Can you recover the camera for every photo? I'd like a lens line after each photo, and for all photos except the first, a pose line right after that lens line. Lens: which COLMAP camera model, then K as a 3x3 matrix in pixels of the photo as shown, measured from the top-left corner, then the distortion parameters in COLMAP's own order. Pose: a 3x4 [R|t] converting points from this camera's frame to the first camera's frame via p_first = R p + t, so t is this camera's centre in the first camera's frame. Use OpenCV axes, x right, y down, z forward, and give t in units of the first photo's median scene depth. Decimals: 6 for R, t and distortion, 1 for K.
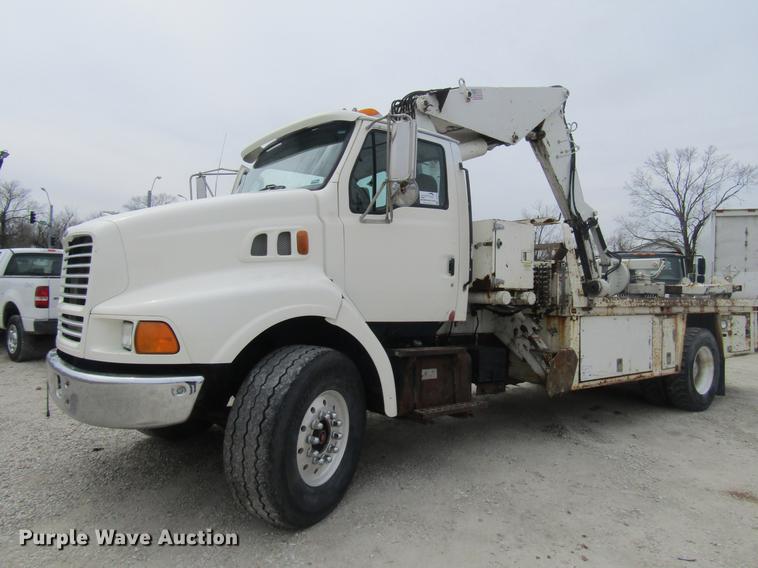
lens RADIAL K [[539.1, 0, 377.5], [0, 539.1, 286.2], [0, 0, 1]] dist [-0.006058, 0.001125]
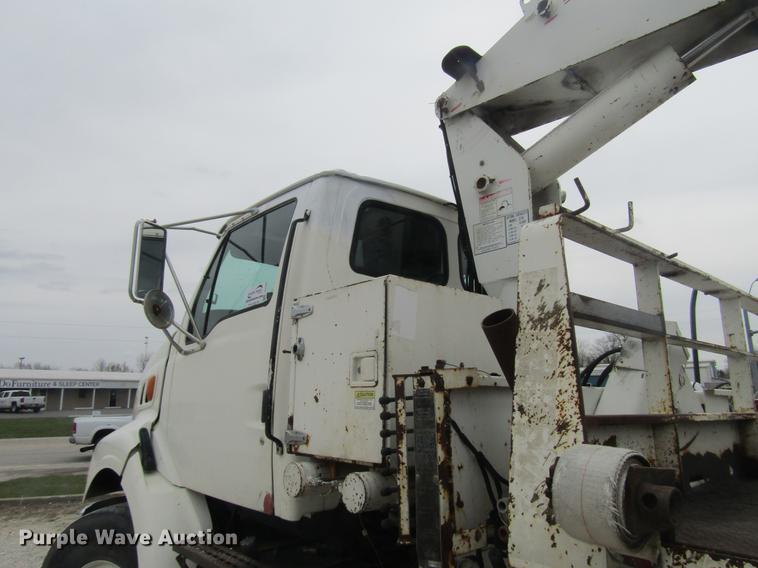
lens RADIAL K [[539.1, 0, 377.5], [0, 539.1, 286.2], [0, 0, 1]] dist [-0.006058, 0.001125]
pose [[0.087500, -0.232038, -0.968763, 0.592775], [0.000019, 0.972494, -0.232929, -0.022952], [0.996165, 0.020363, 0.085097, 0.902624]]
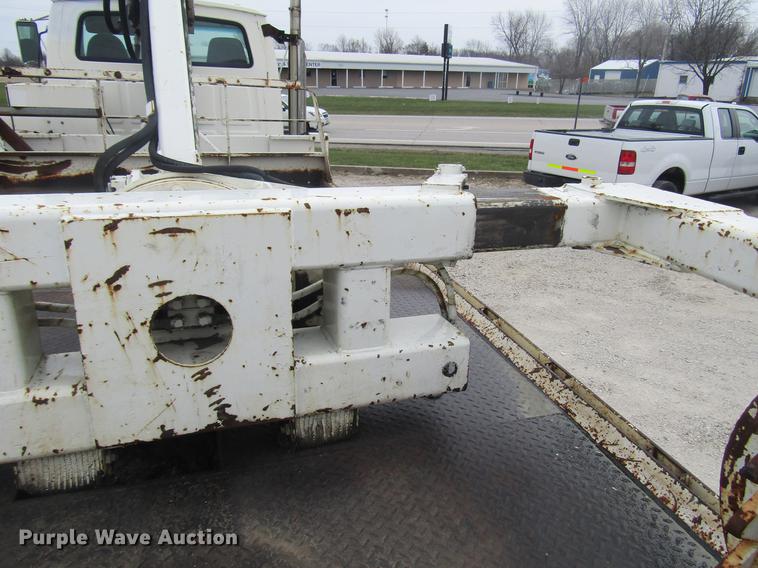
lens RADIAL K [[539.1, 0, 377.5], [0, 539.1, 286.2], [0, 0, 1]] dist [-0.006058, 0.001125]
pose [[-0.327307, 0.308627, -0.893095, 0.885882], [-0.041594, 0.939534, 0.339919, -0.120315], [0.944002, 0.148406, -0.294680, 1.723379]]
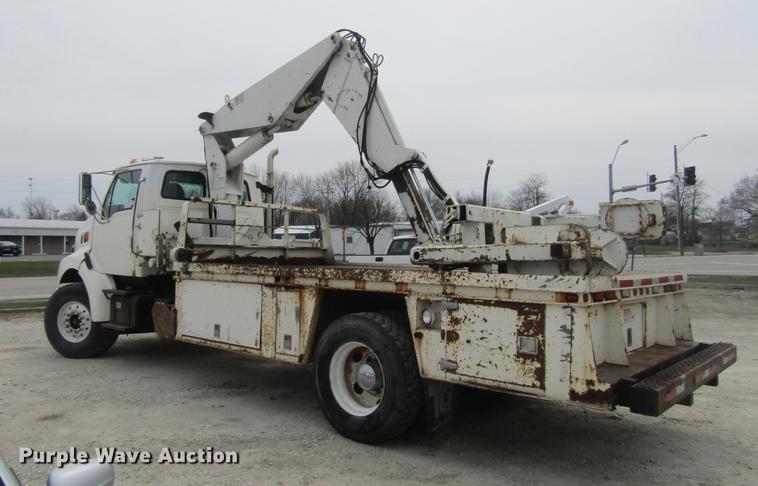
lens RADIAL K [[584.2, 0, 357.2], [0, 584.2, 240.8], [0, 0, 1]] dist [-0.000386, 0.000136]
pose [[0.193139, -0.041362, -0.980299, 1.713263], [-0.003525, 0.999075, -0.042849, 0.025840], [0.981165, 0.011731, 0.192815, 1.129319]]
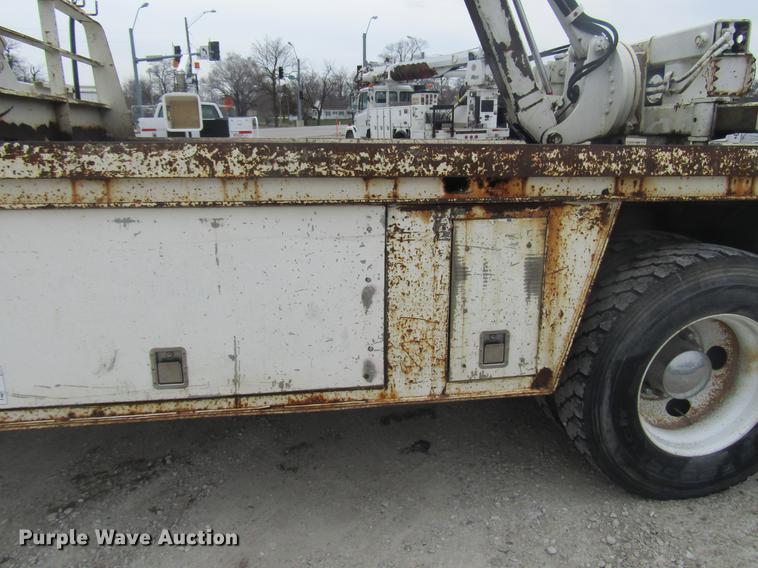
lens RADIAL K [[539.1, 0, 377.5], [0, 539.1, 286.2], [0, 0, 1]] dist [-0.006058, 0.001125]
pose [[0.883522, 0.112431, -0.454696, 0.748519], [0.013437, 0.964281, 0.264542, 0.021701], [0.468197, -0.239838, 0.850452, 0.867848]]
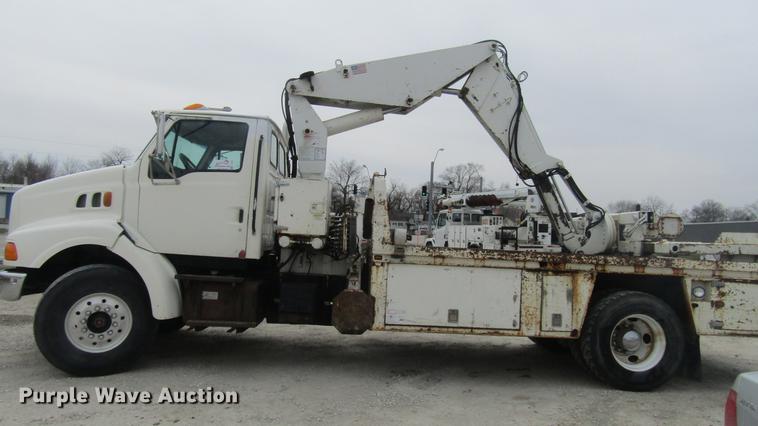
lens RADIAL K [[539.8, 0, 377.7], [0, 539.8, 224.7], [0, 0, 1]] dist [-0.007186, -0.001733]
pose [[0.833003, 0.001401, -0.553267, 0.958524], [-0.028899, 0.998742, -0.040982, 0.024452], [0.552513, 0.050127, 0.831995, 0.087482]]
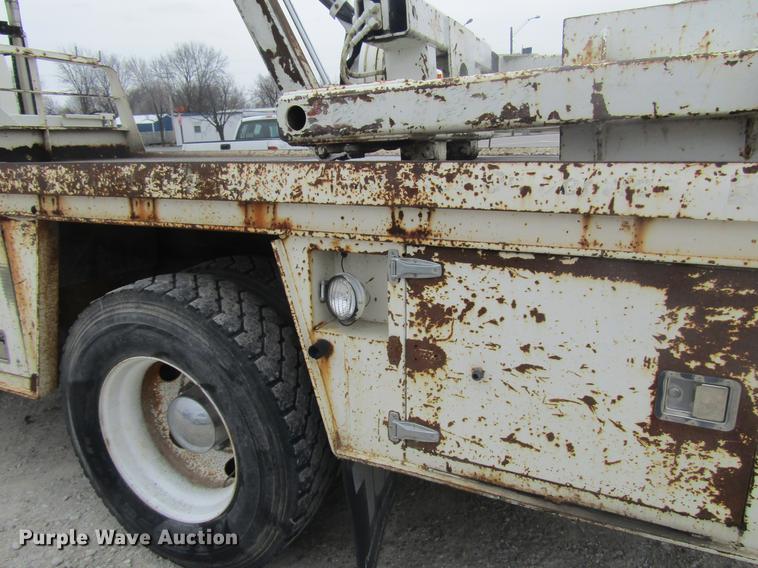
lens RADIAL K [[539.1, 0, 377.5], [0, 539.1, 286.2], [0, 0, 1]] dist [-0.006058, 0.001125]
pose [[0.468183, 0.199987, -0.860703, 1.136269], [0.032667, 0.969469, 0.243028, 0.028171], [0.883028, -0.141898, 0.447356, 1.289323]]
